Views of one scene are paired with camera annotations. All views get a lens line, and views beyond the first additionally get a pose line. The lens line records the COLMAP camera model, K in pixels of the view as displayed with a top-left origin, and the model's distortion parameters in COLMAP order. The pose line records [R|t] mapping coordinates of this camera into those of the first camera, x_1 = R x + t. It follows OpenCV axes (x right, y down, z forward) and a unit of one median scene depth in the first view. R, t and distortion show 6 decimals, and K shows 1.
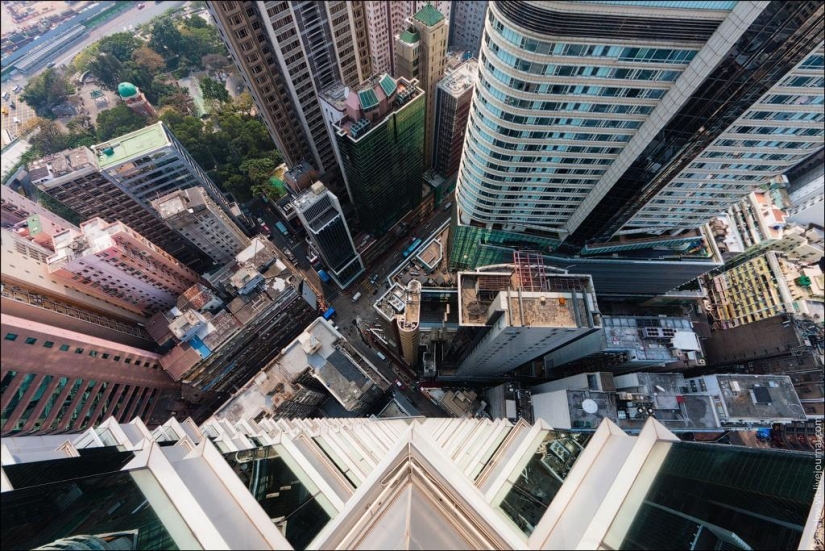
lens RADIAL K [[328.3, 0, 412.5], [0, 328.3, 275.5], [0, 0, 1]] dist [0.000175, -0.000073]
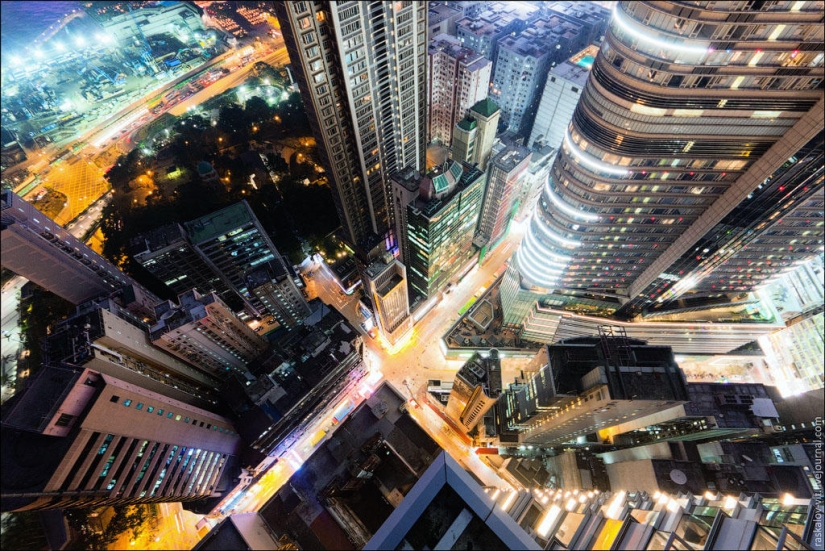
lens RADIAL K [[346.9, 0, 412.5], [0, 346.9, 275.5], [0, 0, 1]] dist [0.000326, -0.000489]
pose [[0.999428, -0.009475, -0.032462, -0.205990], [0.004937, 0.990541, -0.137128, -0.062432], [0.033454, 0.136890, 0.990021, -0.143081]]
